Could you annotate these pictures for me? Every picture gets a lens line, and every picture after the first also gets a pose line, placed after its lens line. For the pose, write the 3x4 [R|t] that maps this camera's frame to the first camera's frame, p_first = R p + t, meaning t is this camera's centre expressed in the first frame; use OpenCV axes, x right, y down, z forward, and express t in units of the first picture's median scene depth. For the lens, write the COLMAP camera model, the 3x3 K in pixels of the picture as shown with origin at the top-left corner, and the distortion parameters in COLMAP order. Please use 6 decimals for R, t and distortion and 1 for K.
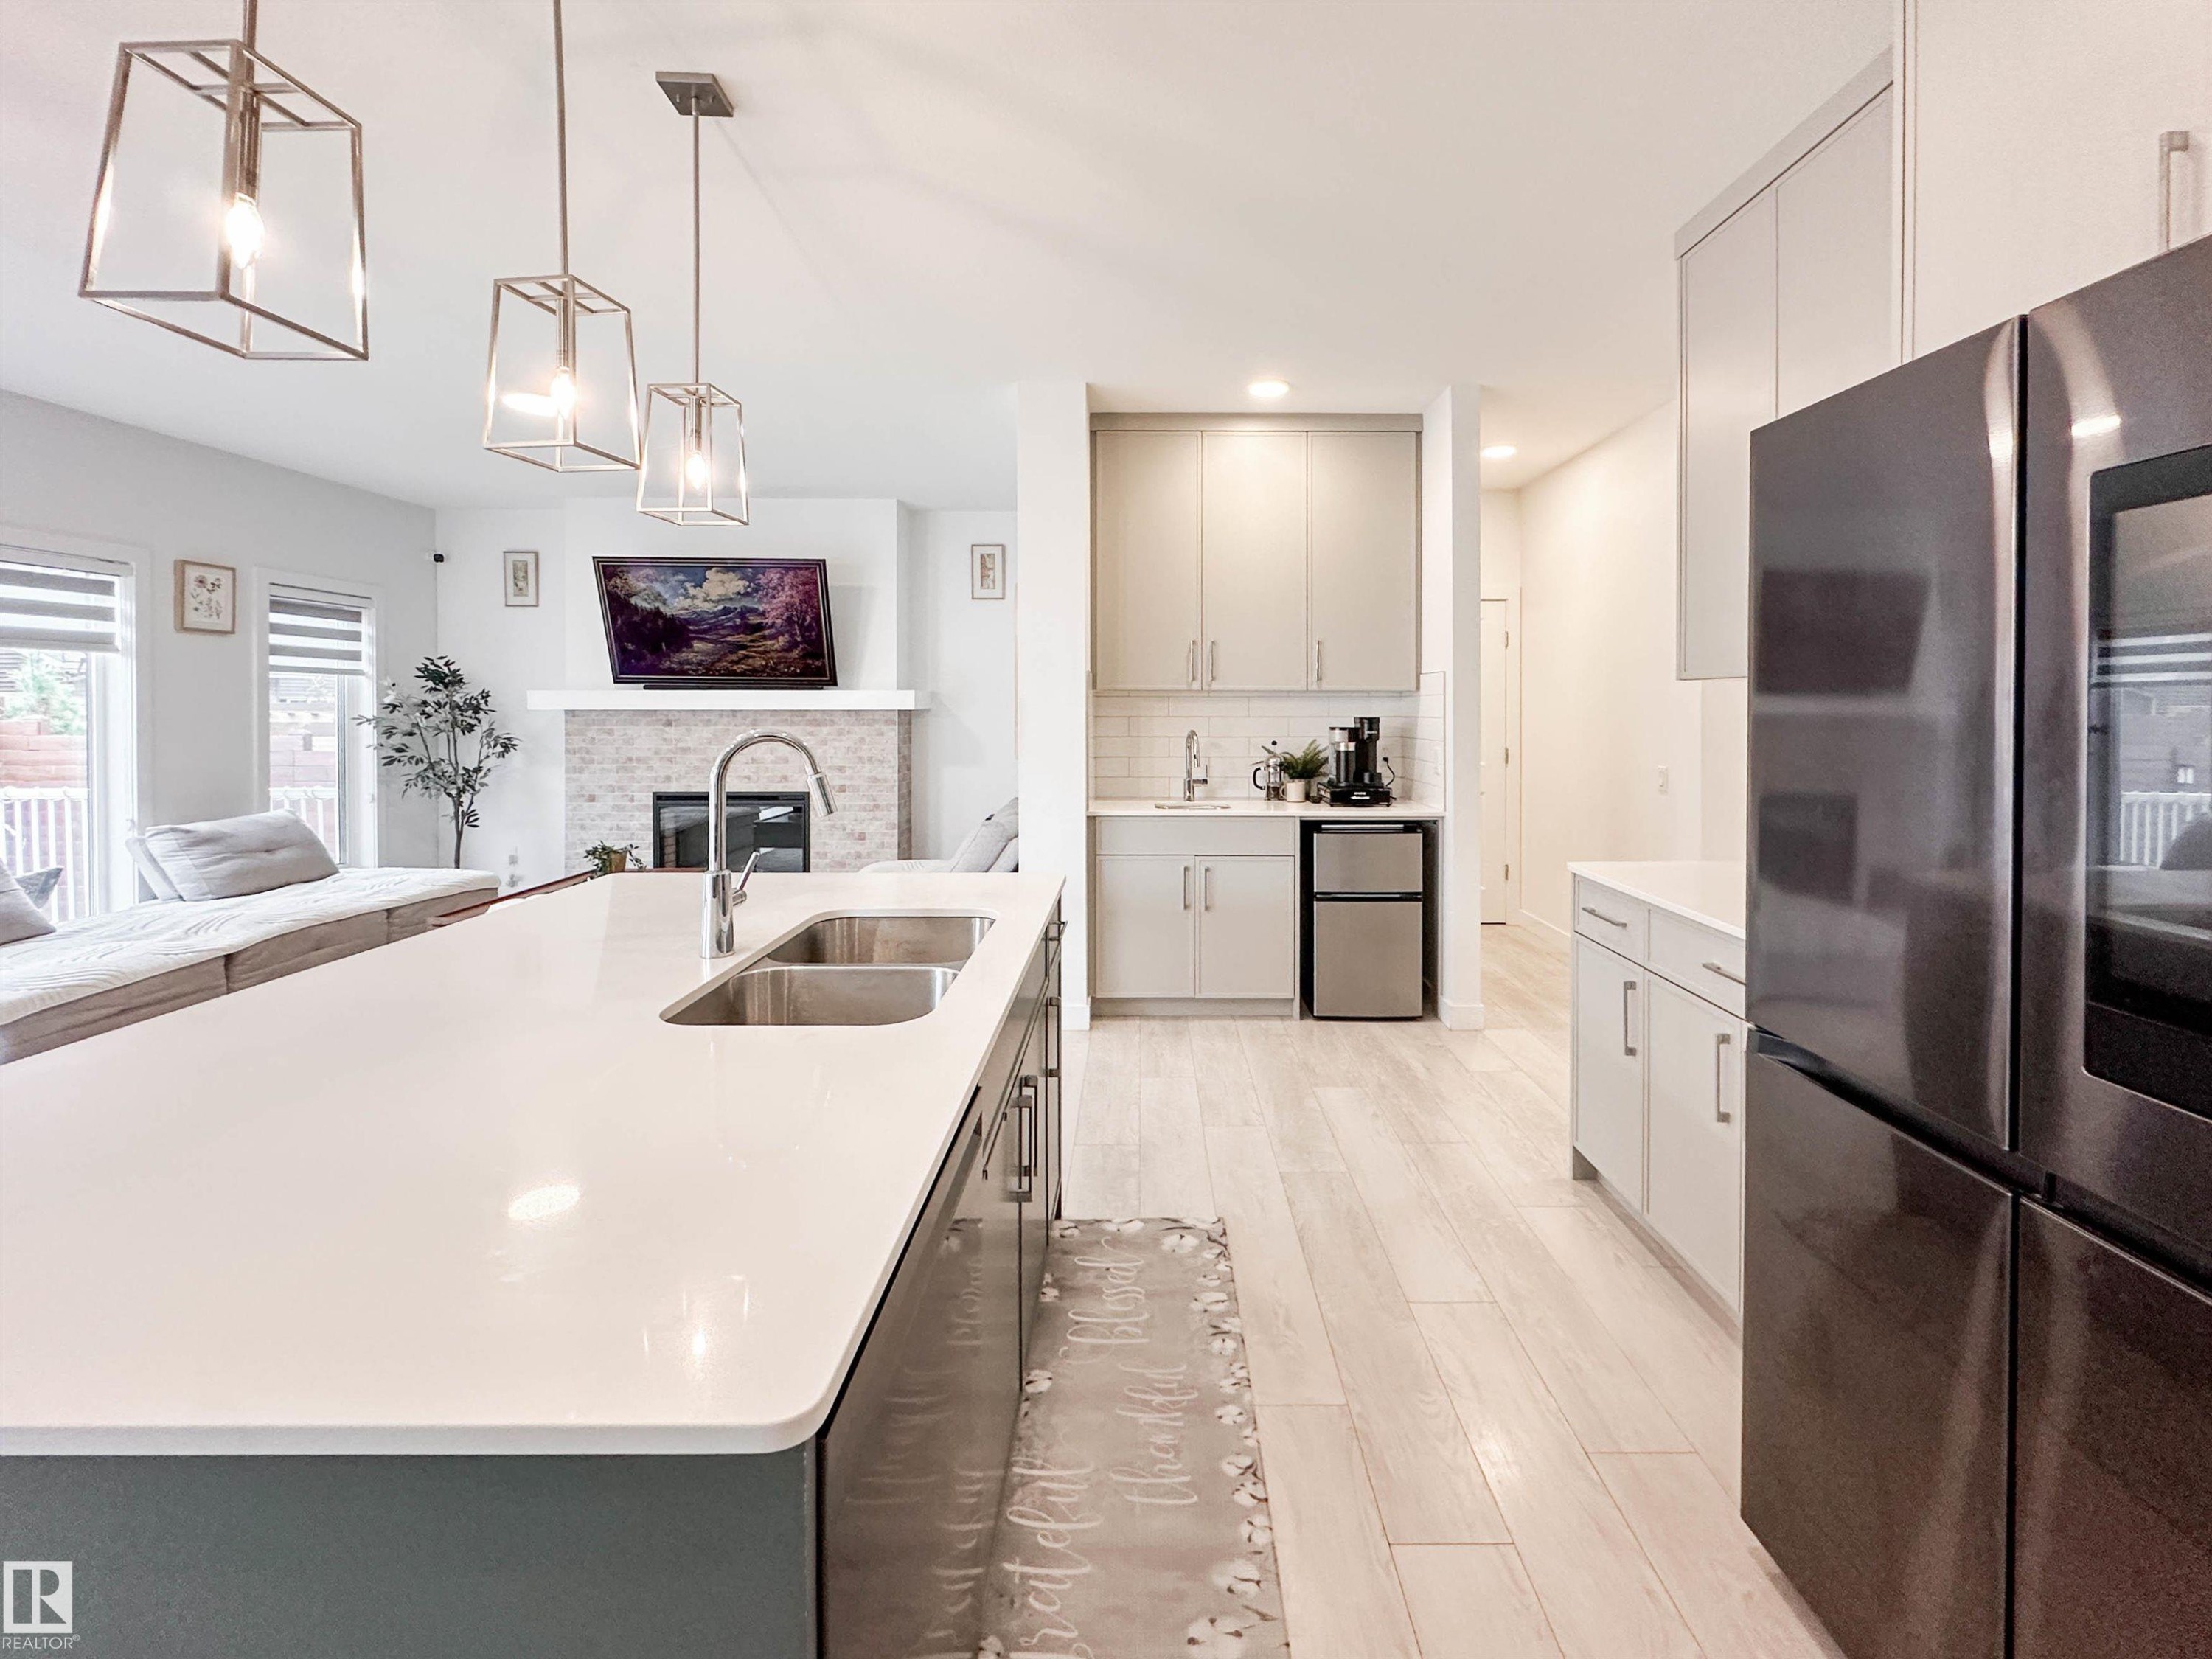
lens RADIAL K [[917.2, 0, 1114.9], [0, 917.2, 713.8], [0, 0, 1]] dist [-0.003418, 0.000372]
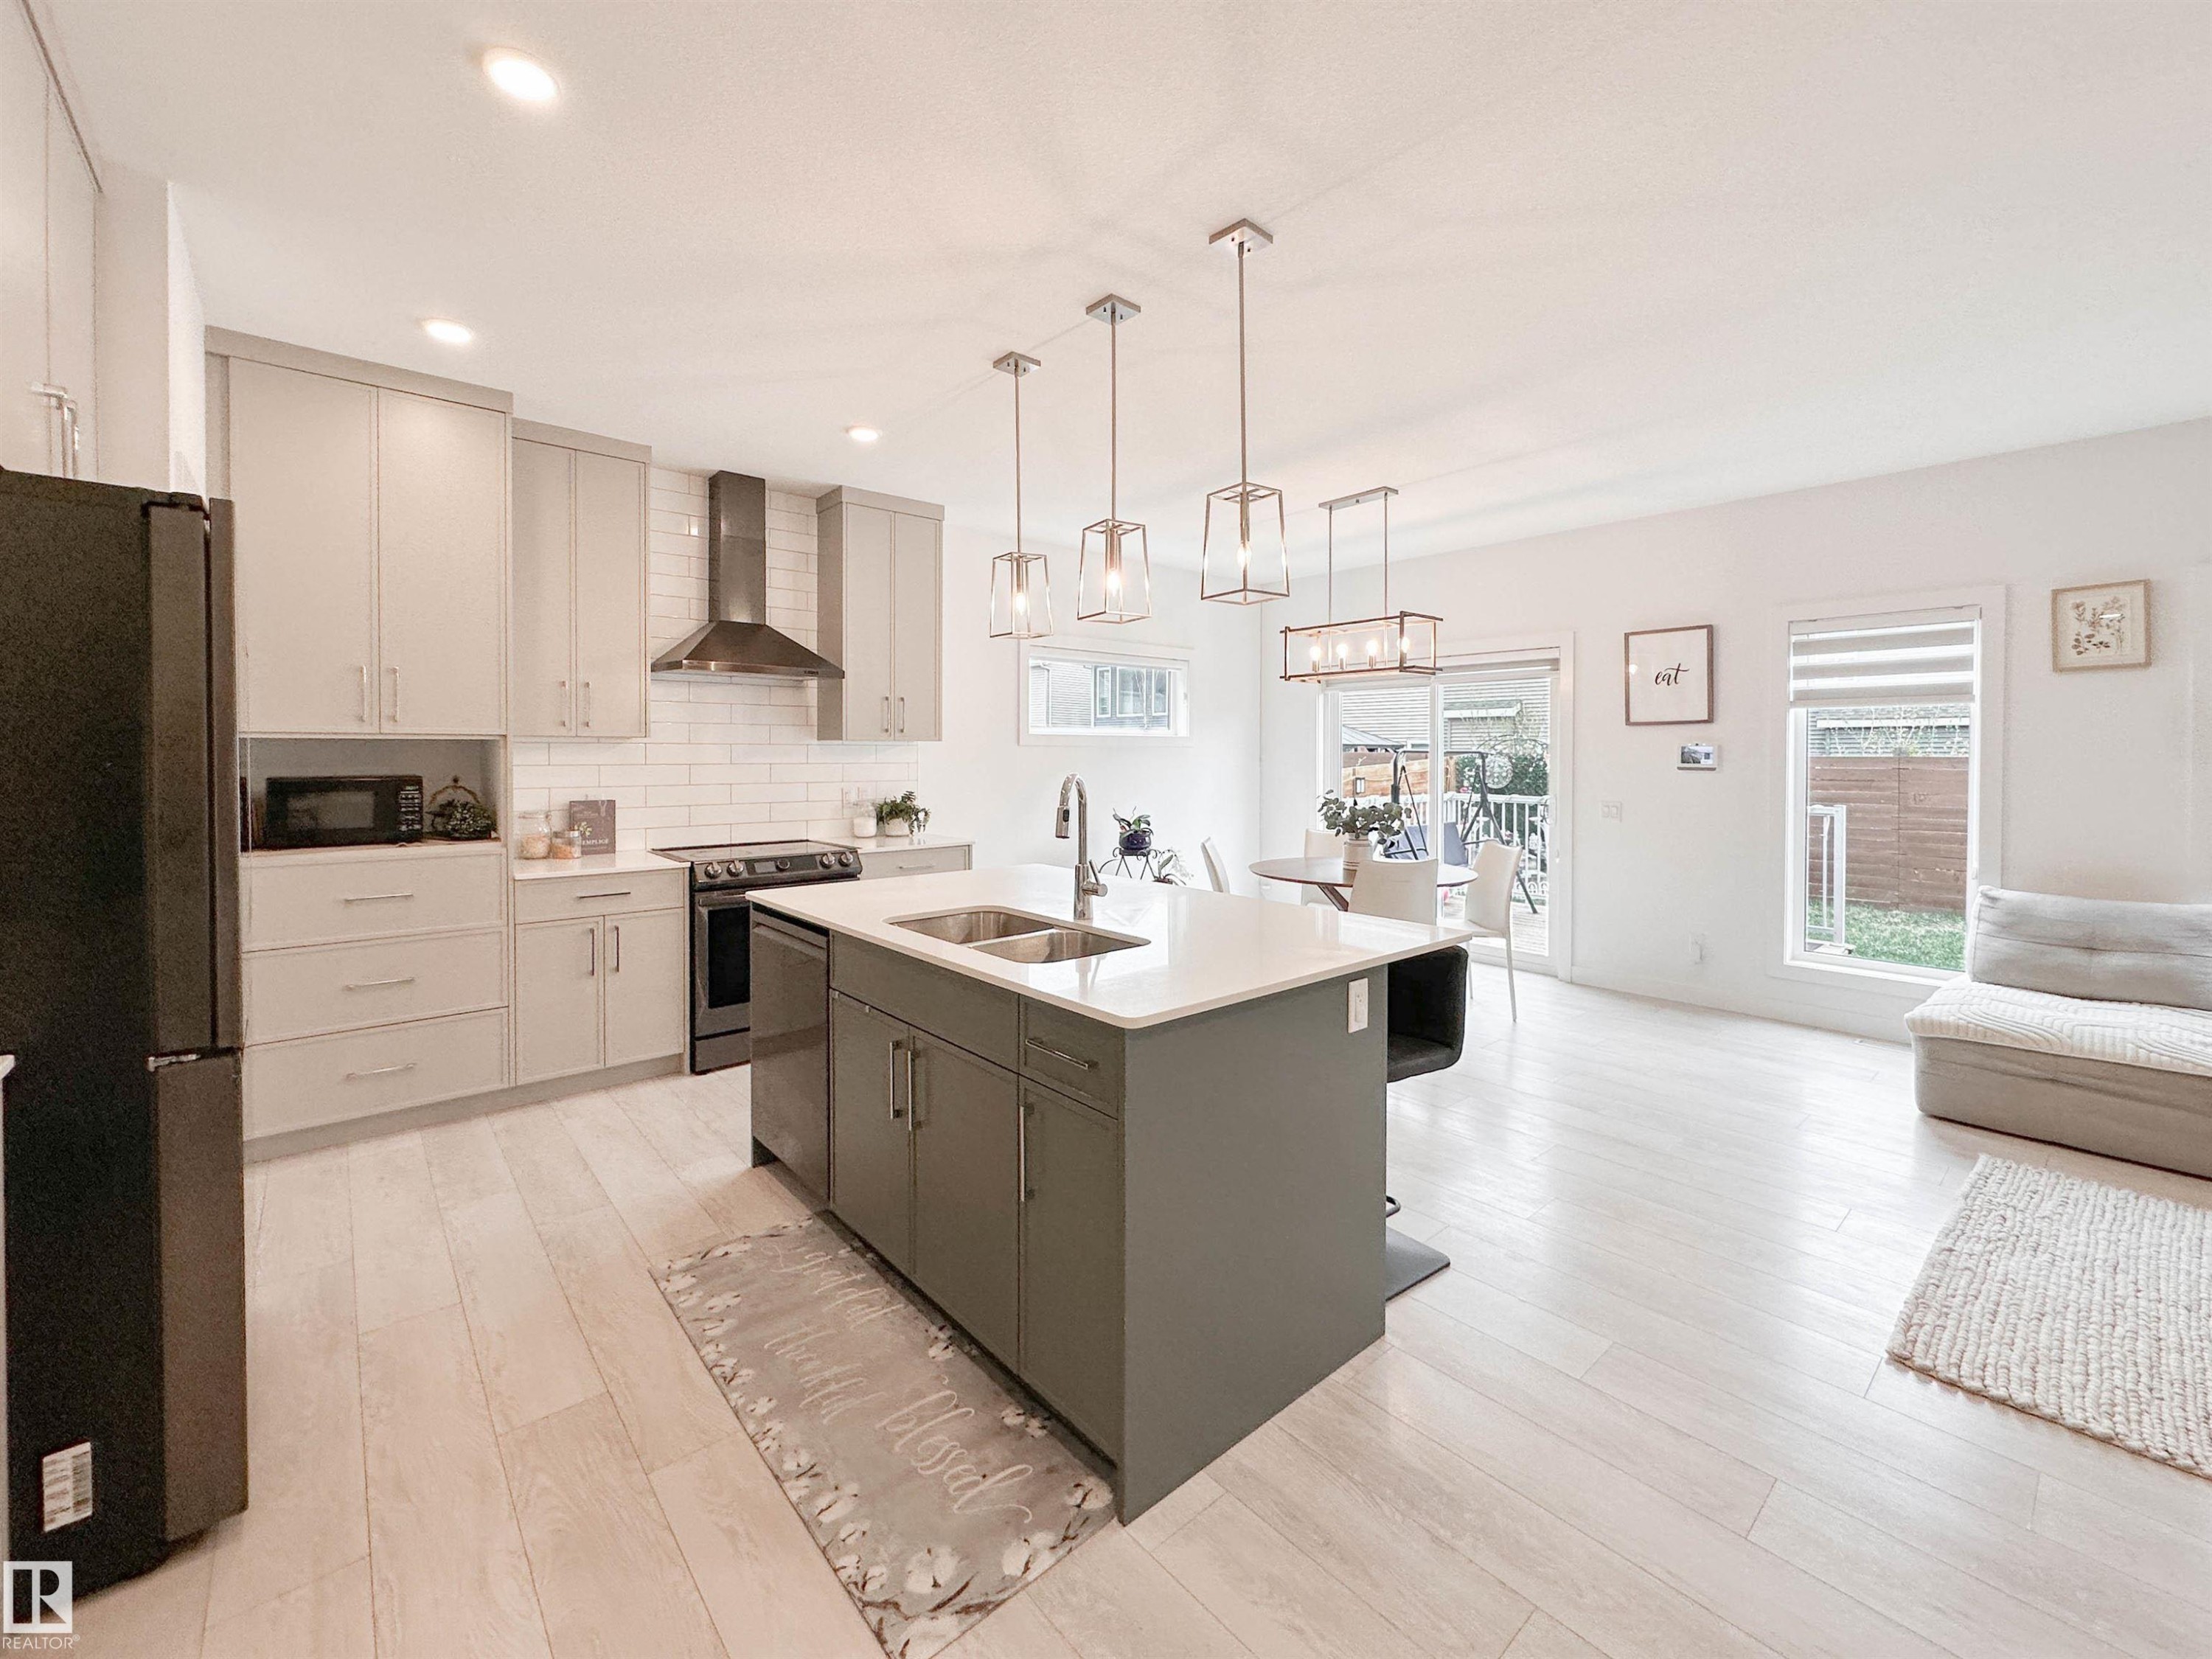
lens RADIAL K [[917.2, 0, 1107.3], [0, 917.2, 761.3], [0, 0, 1]] dist [-0.003418, 0.000372]
pose [[-0.737891, 0.002973, -0.674914, 0.156946], [-0.009822, 0.999837, 0.015142, -0.005927], [0.674849, 0.017802, -0.737741, 0.583903]]
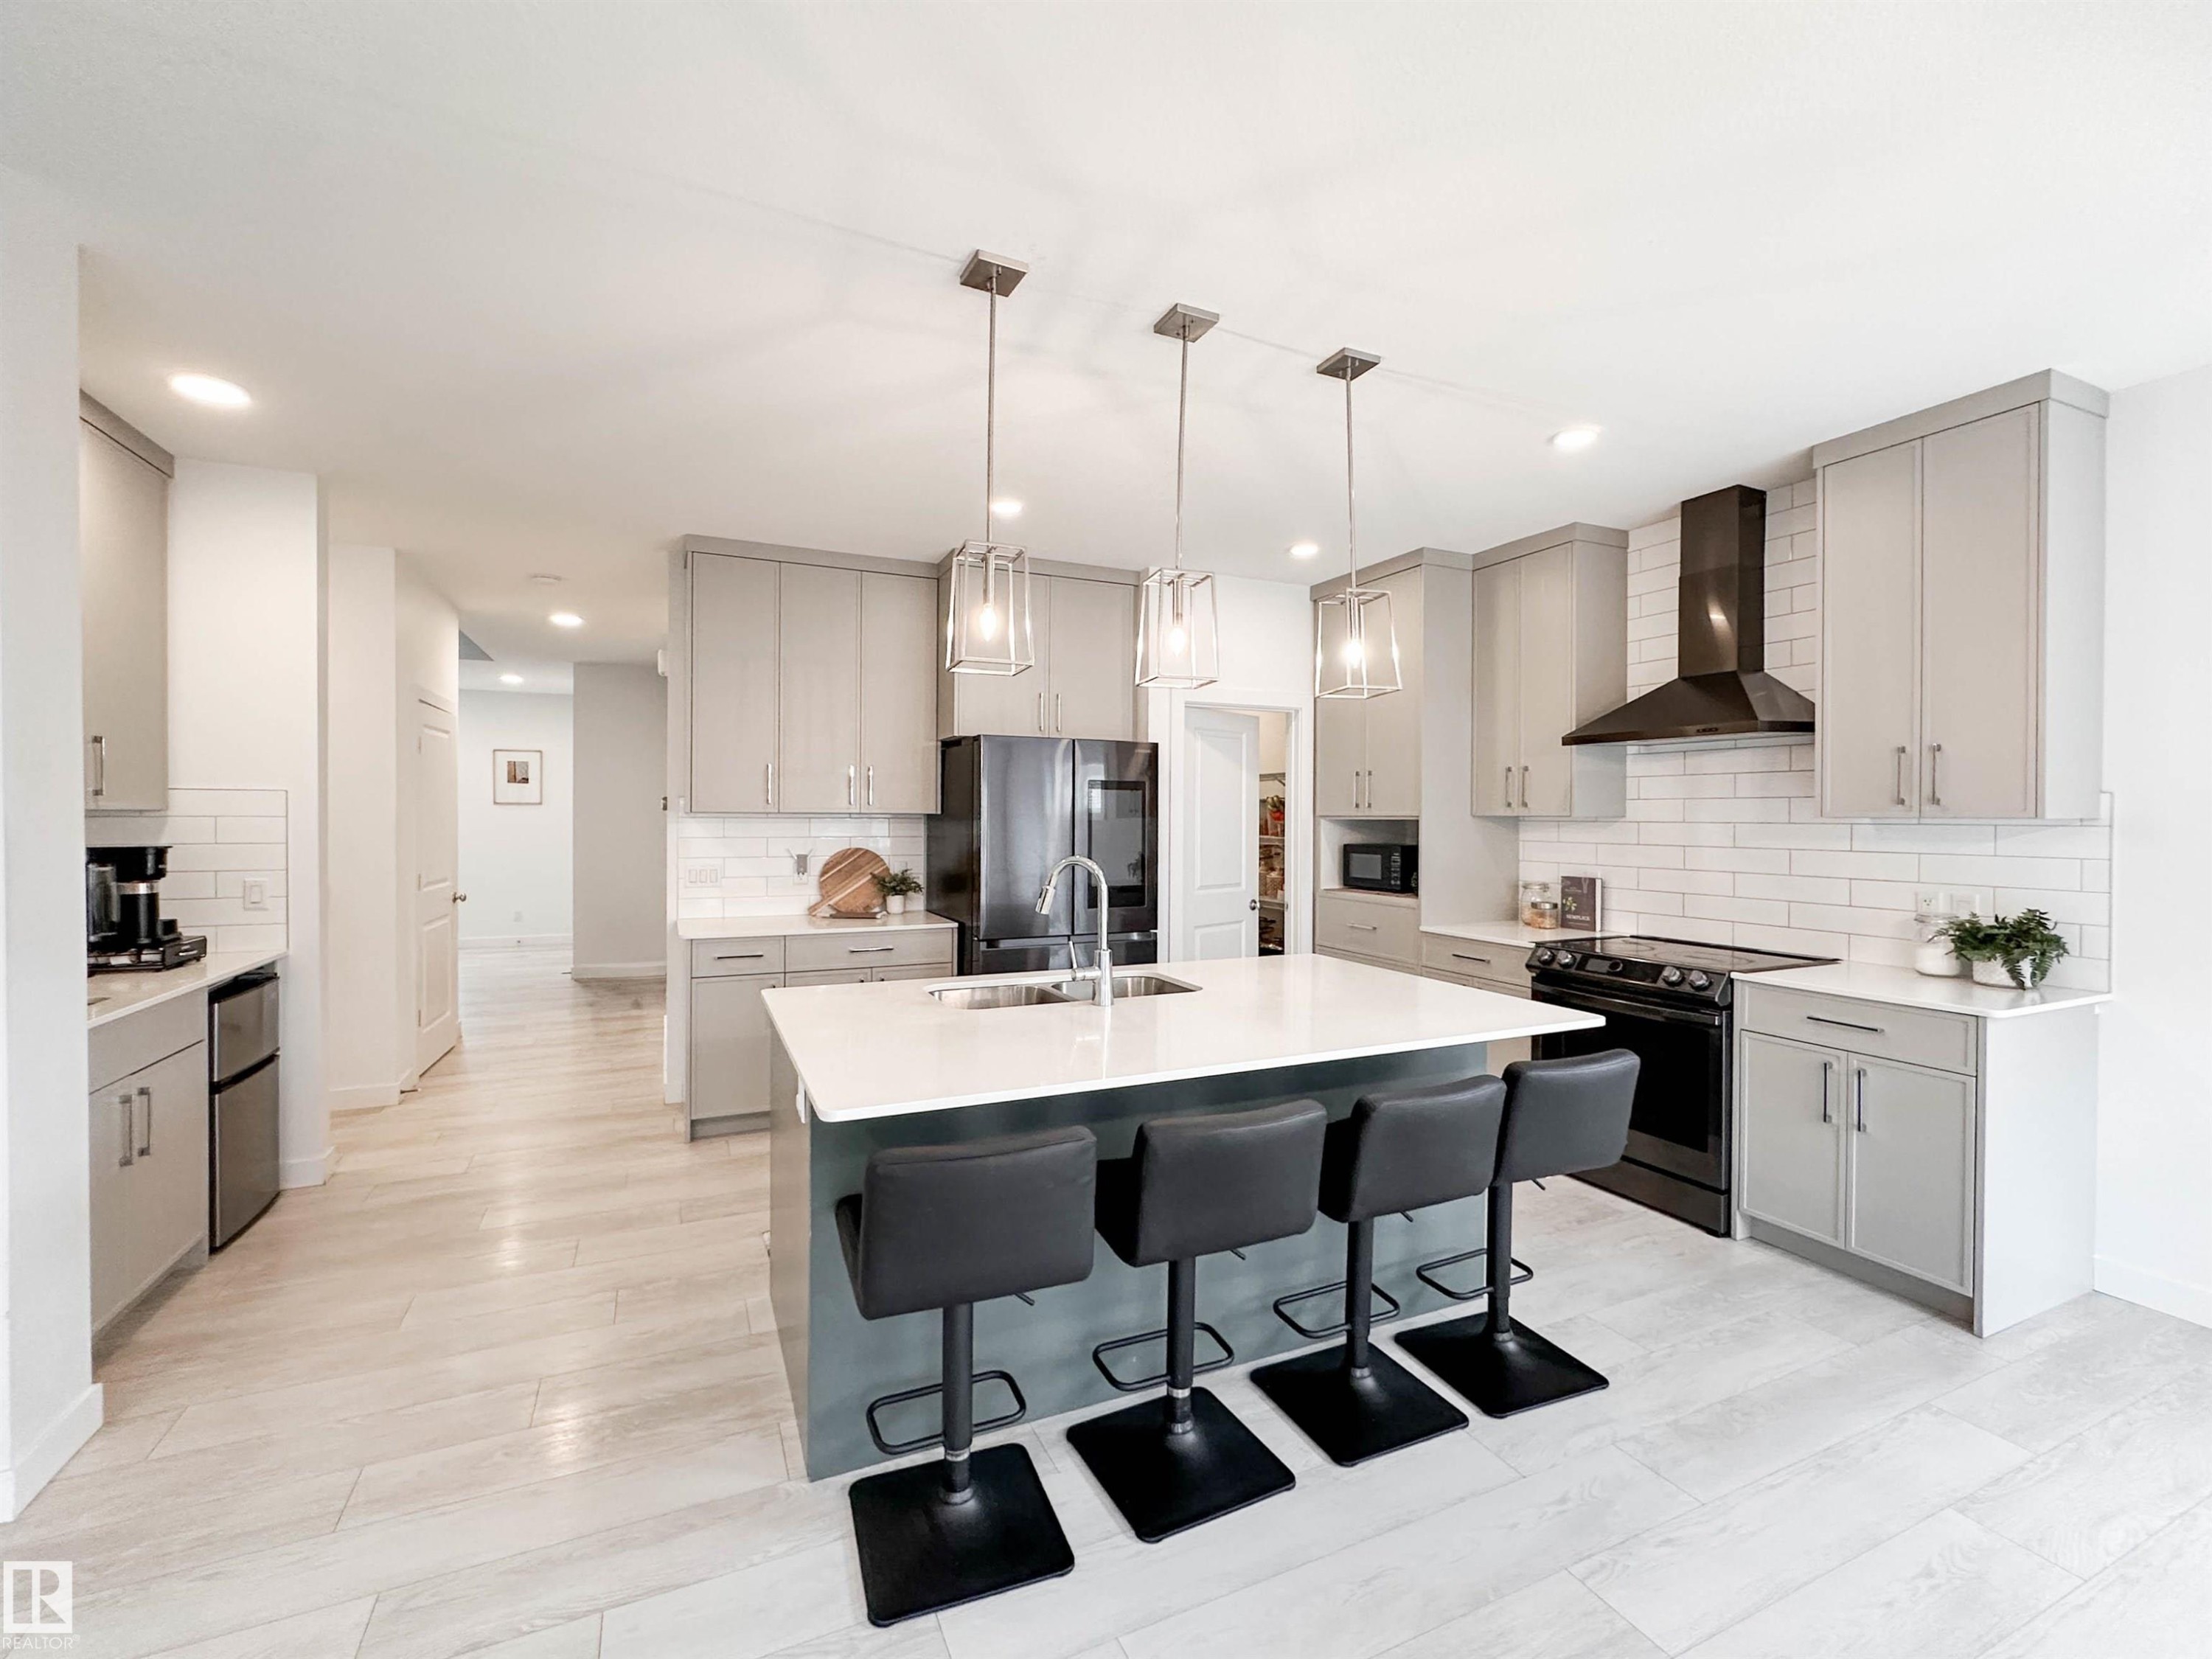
lens RADIAL K [[917.2, 0, 1090.9], [0, 917.2, 826.1], [0, 0, 1]] dist [-0.003418, 0.000372]
pose [[-0.401485, -0.010929, 0.915800, -0.488219], [0.005348, 0.999884, 0.014277, -0.013202], [-0.915850, 0.010629, -0.401380, 0.449189]]
